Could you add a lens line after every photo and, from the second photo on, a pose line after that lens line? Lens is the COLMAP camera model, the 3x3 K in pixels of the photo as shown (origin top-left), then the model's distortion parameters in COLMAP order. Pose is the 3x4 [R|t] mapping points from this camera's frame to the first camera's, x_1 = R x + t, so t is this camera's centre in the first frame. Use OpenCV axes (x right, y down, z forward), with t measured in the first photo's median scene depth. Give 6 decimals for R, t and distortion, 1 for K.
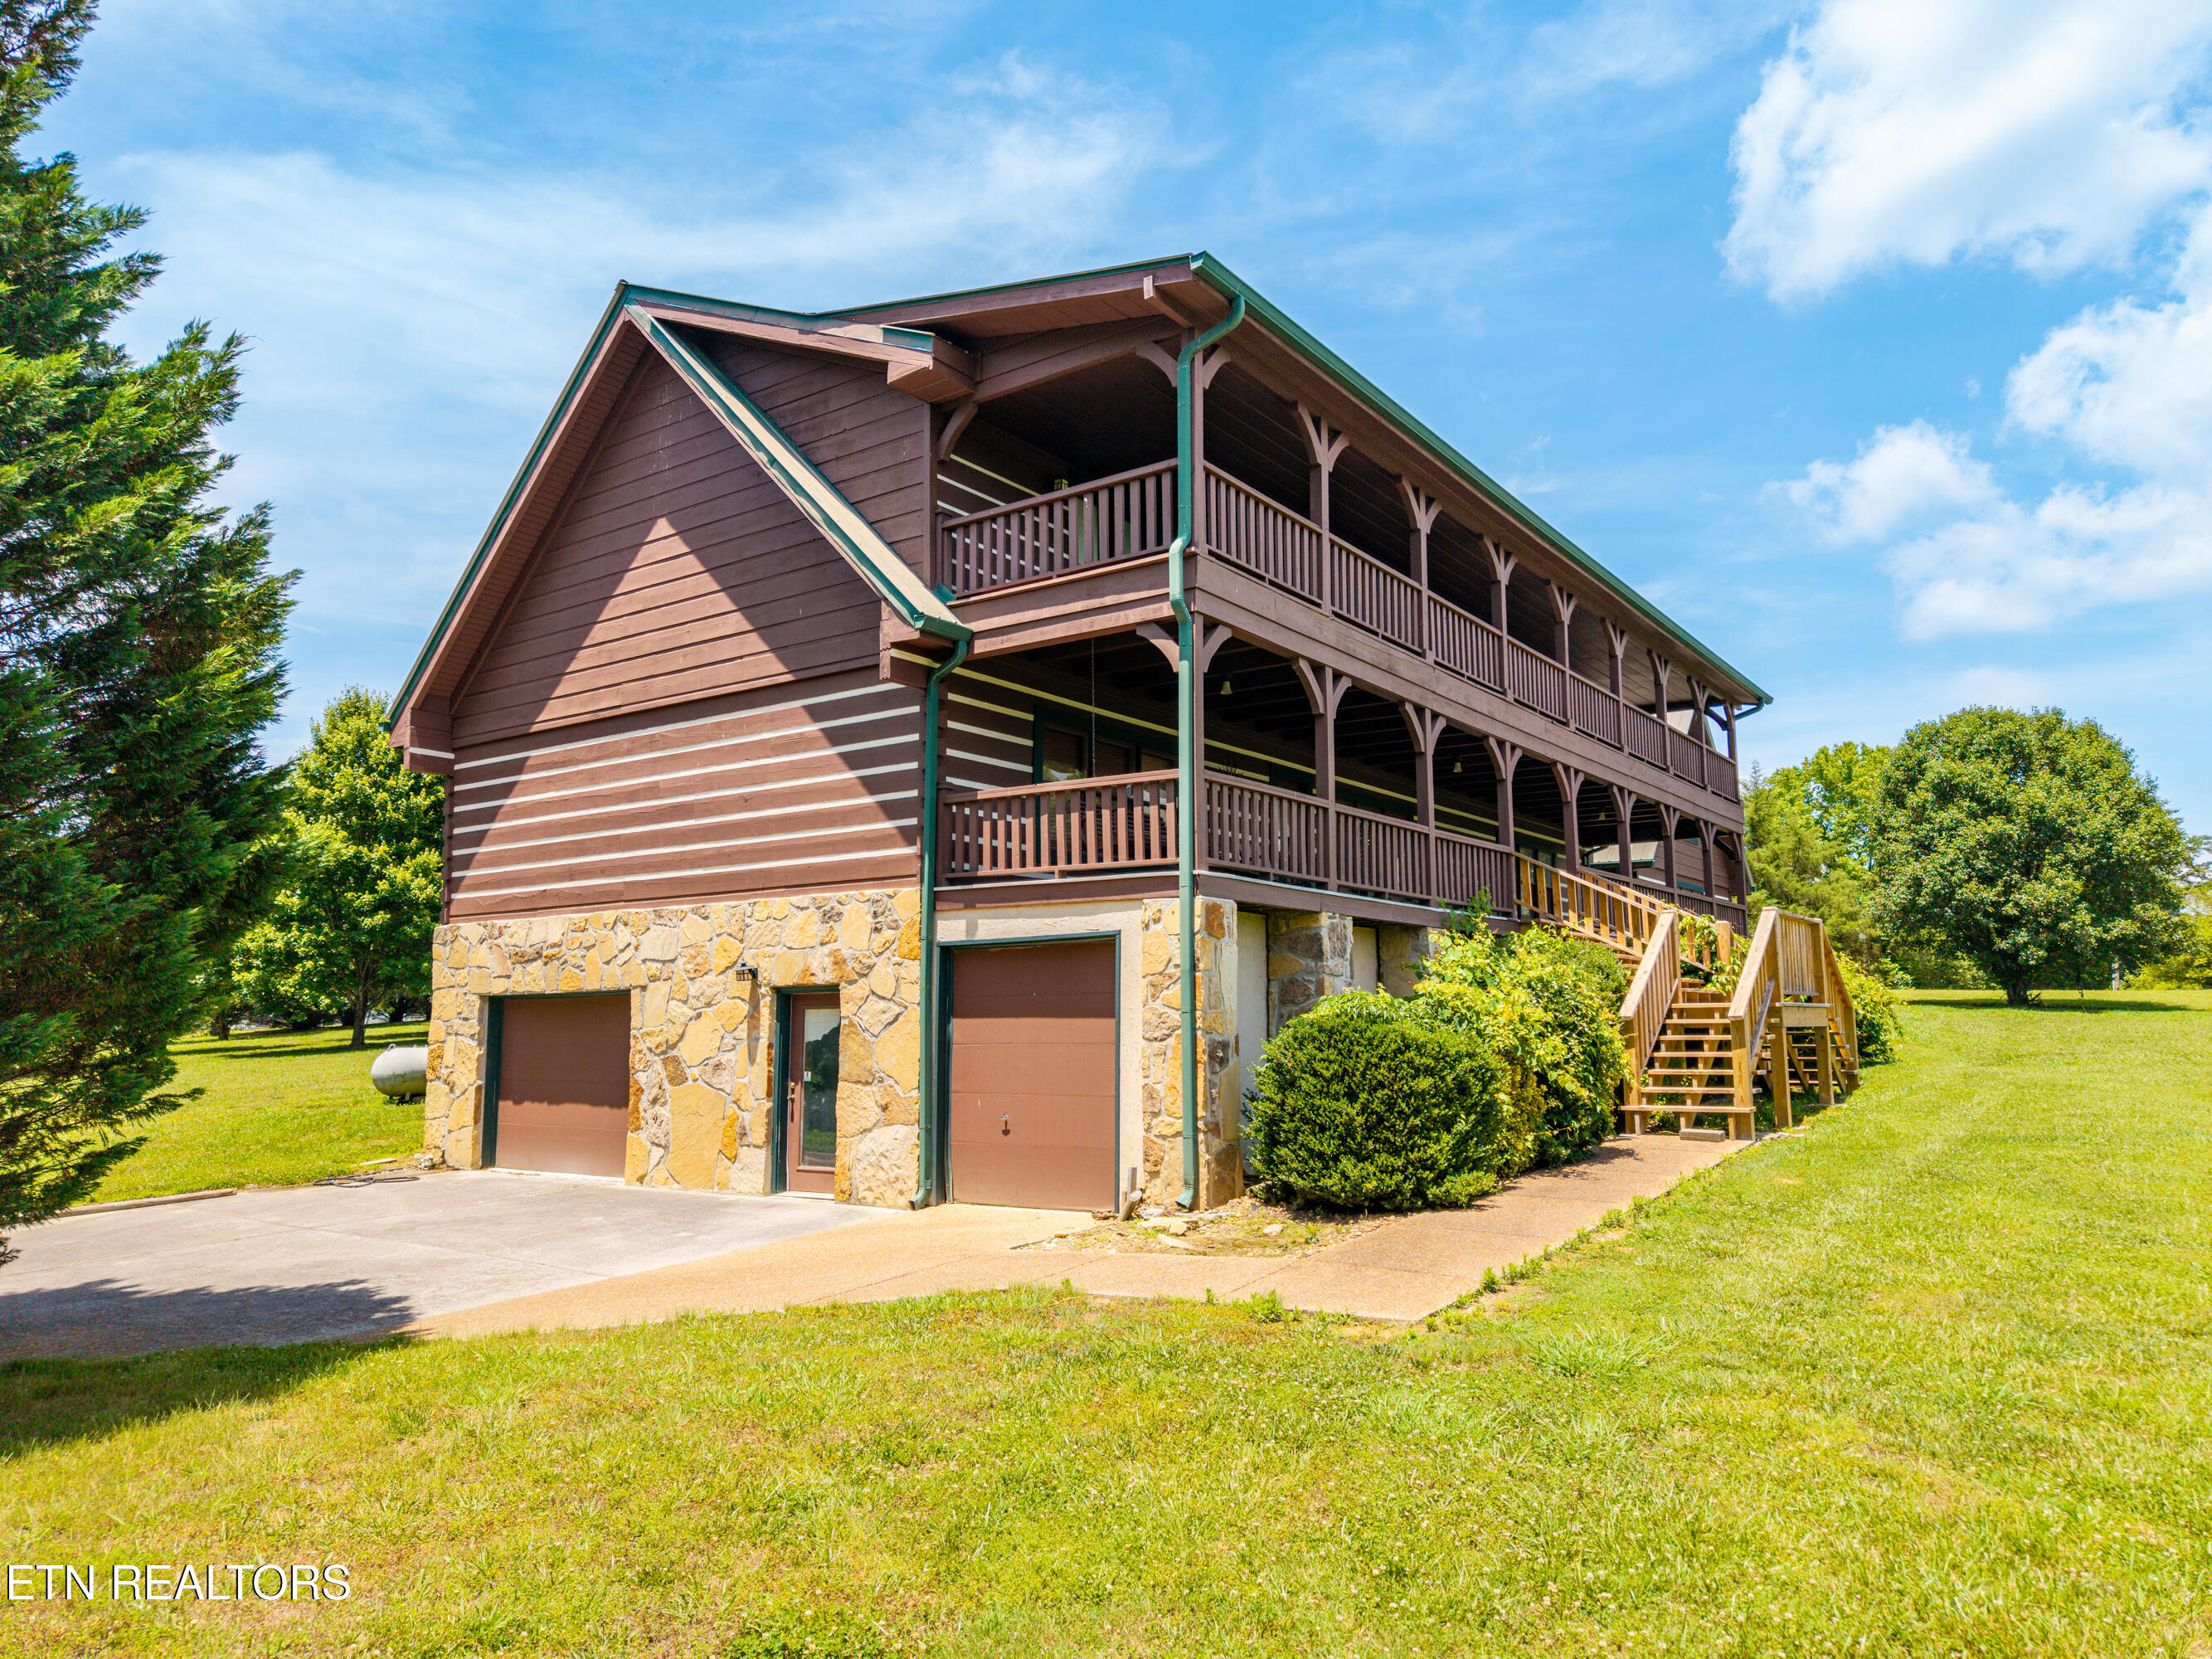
lens RADIAL K [[1482.7, 0, 1107.8], [0, 1482.7, 831.7], [0, 0, 1]] dist [0.038673, -0.043626]
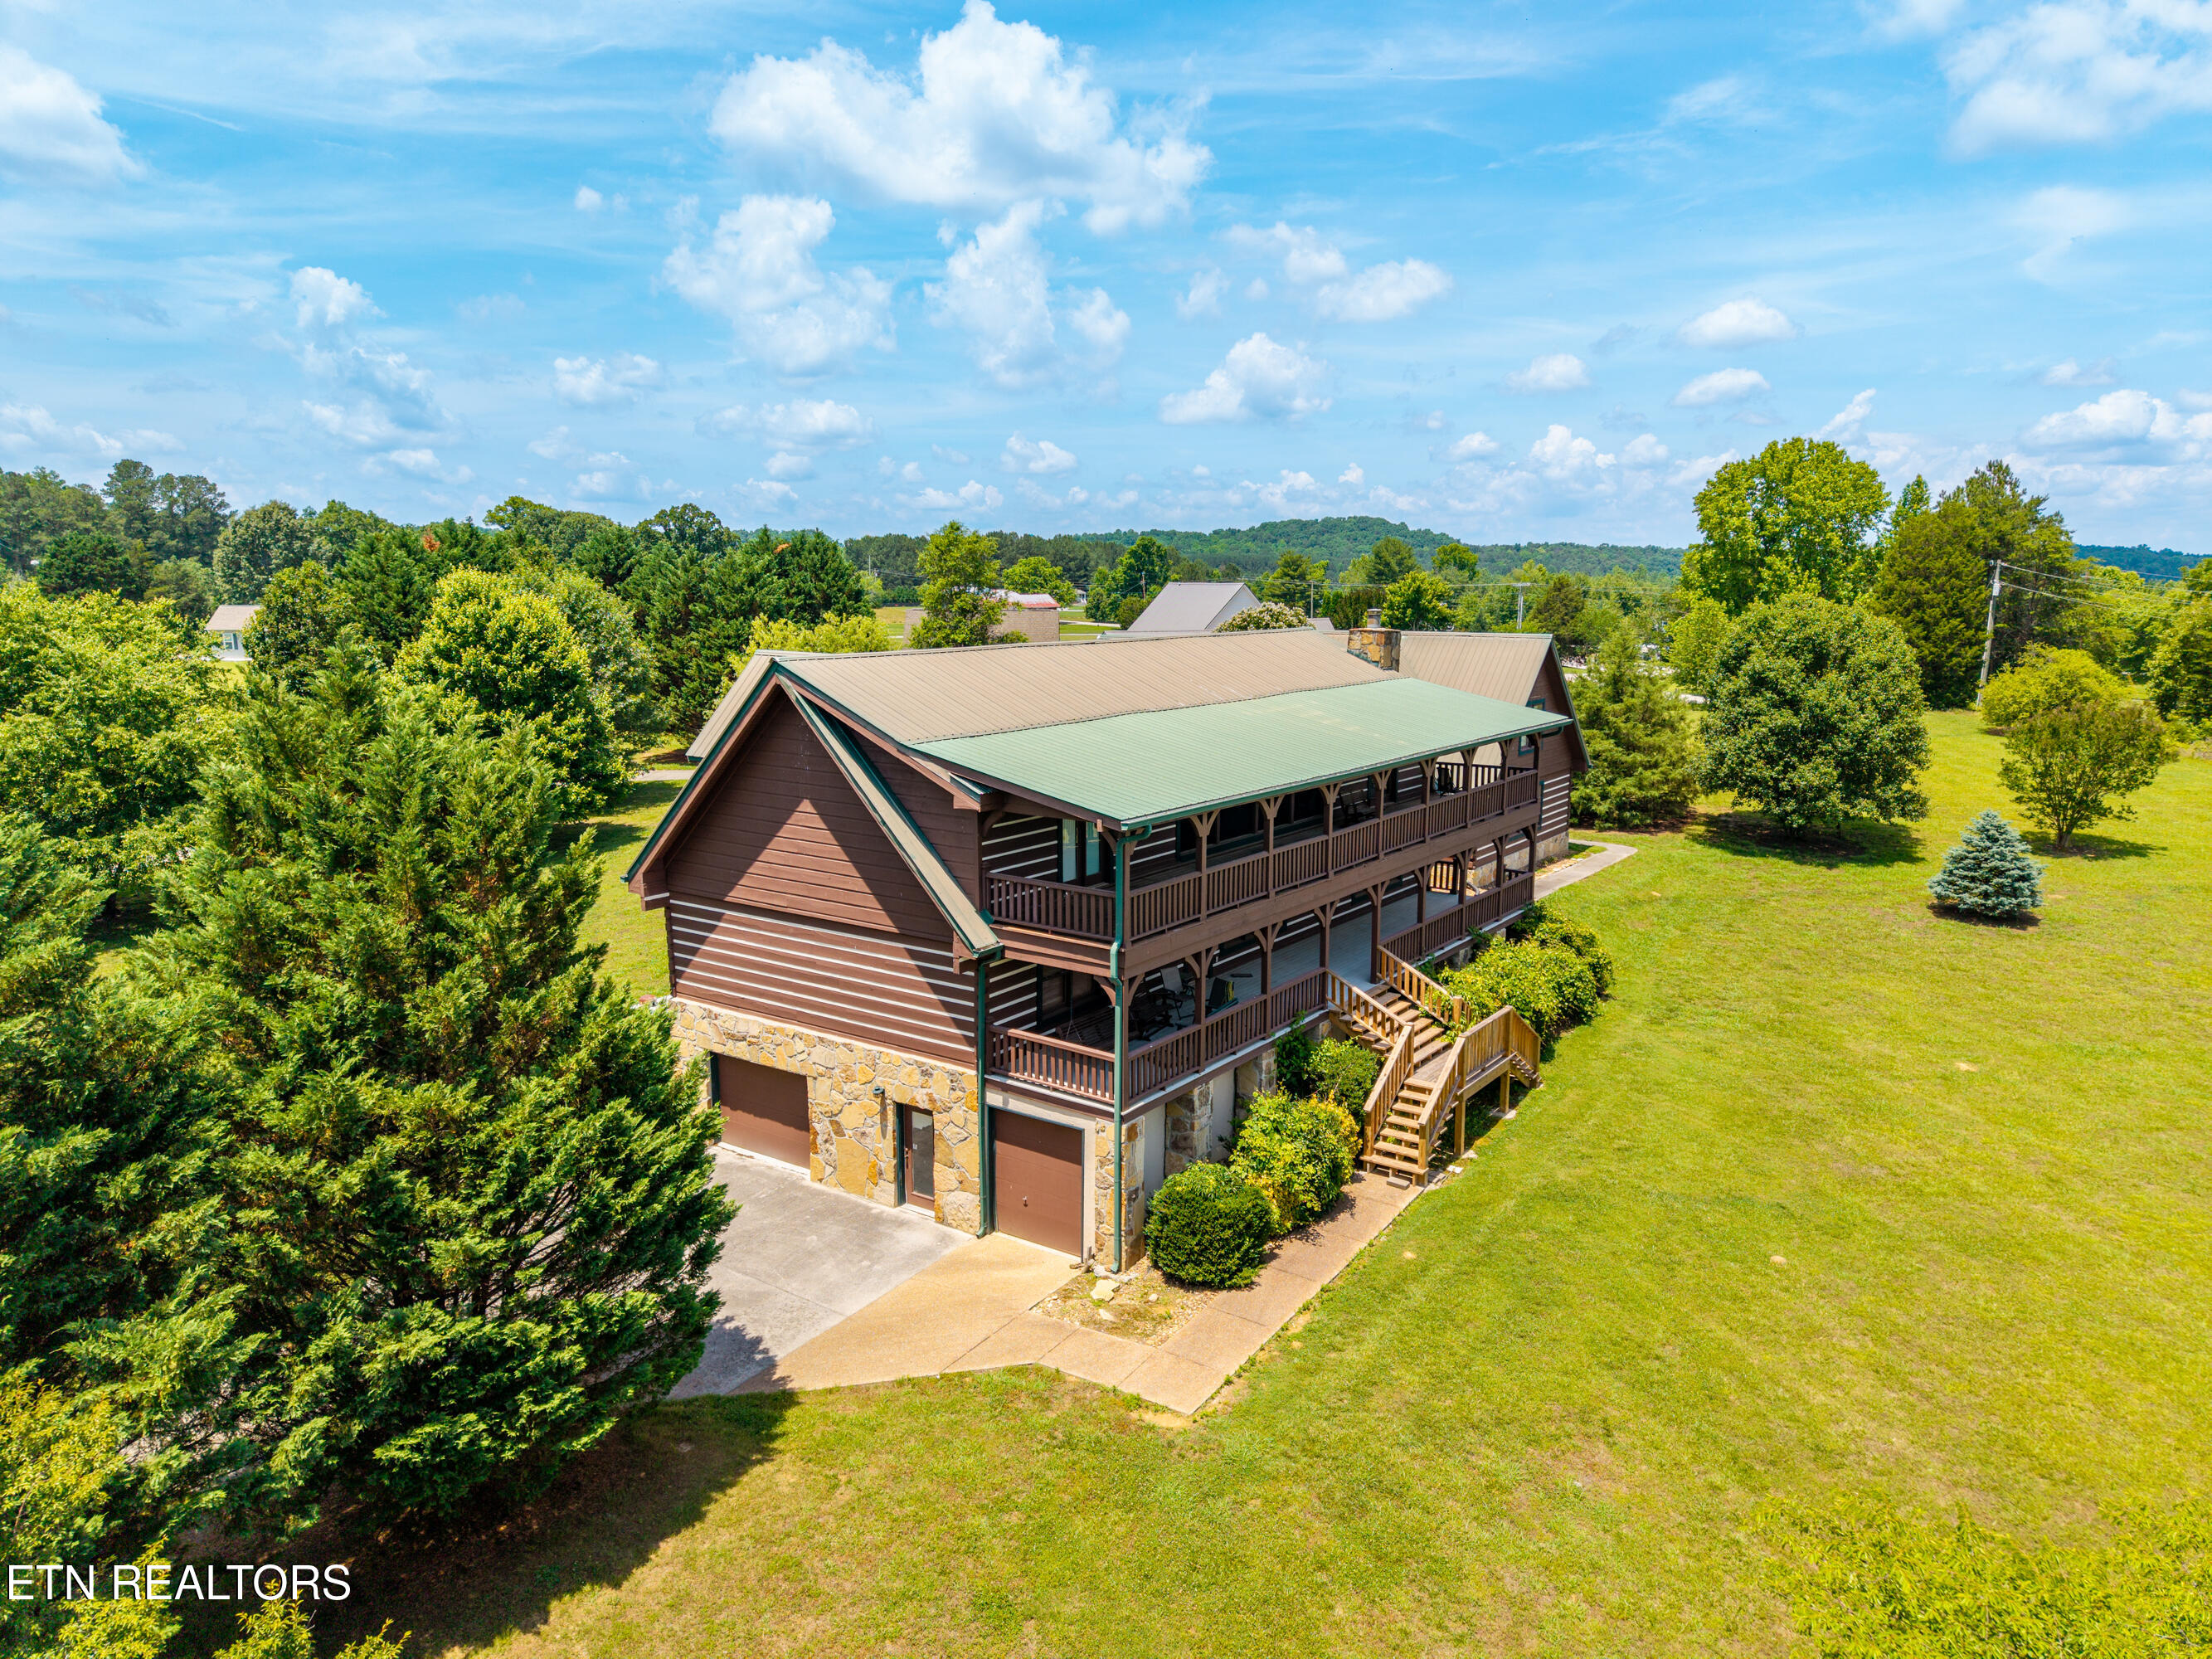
lens RADIAL K [[1482.7, 0, 1104.9], [0, 1482.7, 835.5], [0, 0, 1]] dist [0.038673, -0.043626]
pose [[0.999972, 0.004183, 0.006275, 0.018262], [-0.005862, 0.954643, 0.297696, -0.745821], [-0.004745, -0.297725, 0.954640, -0.630755]]
